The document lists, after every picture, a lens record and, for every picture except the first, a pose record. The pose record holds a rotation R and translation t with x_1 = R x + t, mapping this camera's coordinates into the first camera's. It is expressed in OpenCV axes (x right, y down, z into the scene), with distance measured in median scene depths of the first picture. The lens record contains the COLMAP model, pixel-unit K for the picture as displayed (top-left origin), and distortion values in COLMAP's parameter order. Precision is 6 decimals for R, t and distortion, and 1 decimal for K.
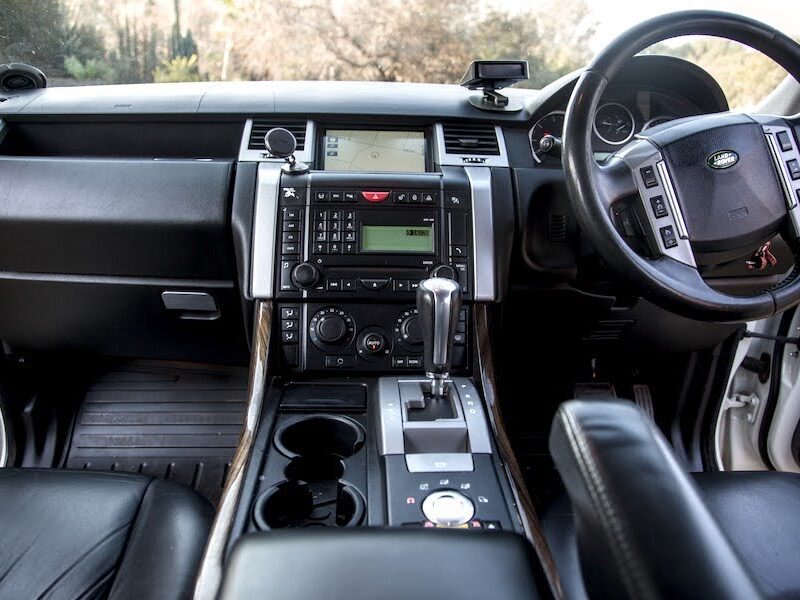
lens RADIAL K [[593.7, 0, 403.3], [0, 593.7, 300.4], [0, 0, 1]] dist [-0.113790, 0.049403]
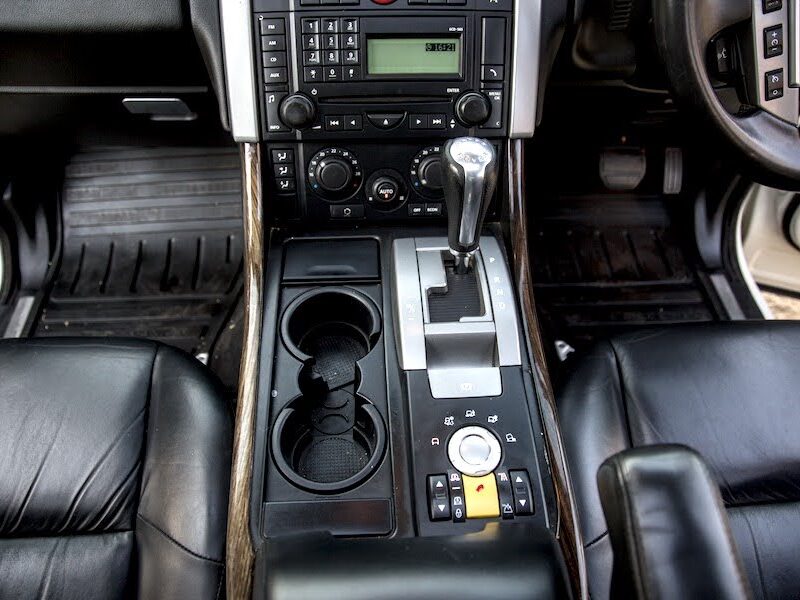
lens RADIAL K [[593.7, 0, 403.3], [0, 593.7, 301.8], [0, 0, 1]] dist [-0.113790, 0.049403]
pose [[0.999990, -0.004375, -0.001143, -0.024596], [0.004312, 0.846547, 0.532297, -0.236713], [-0.001361, -0.532297, 0.846557, 0.202214]]
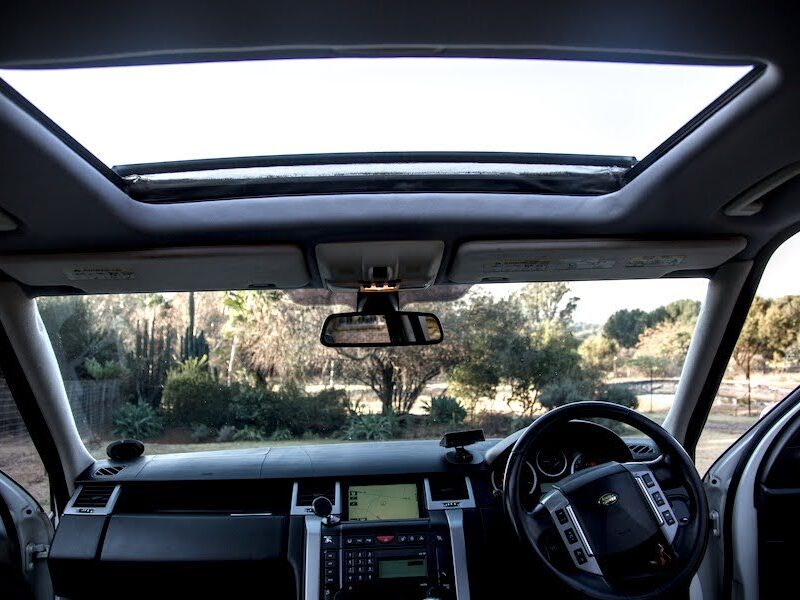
lens RADIAL K [[593.7, 0, 394.0], [0, 593.7, 298.2], [0, 0, 1]] dist [-0.113790, 0.049403]
pose [[0.997875, -0.065054, -0.003760, 0.018832], [0.056273, 0.889399, -0.453656, -0.048283], [0.032856, 0.452480, 0.891169, -0.594430]]
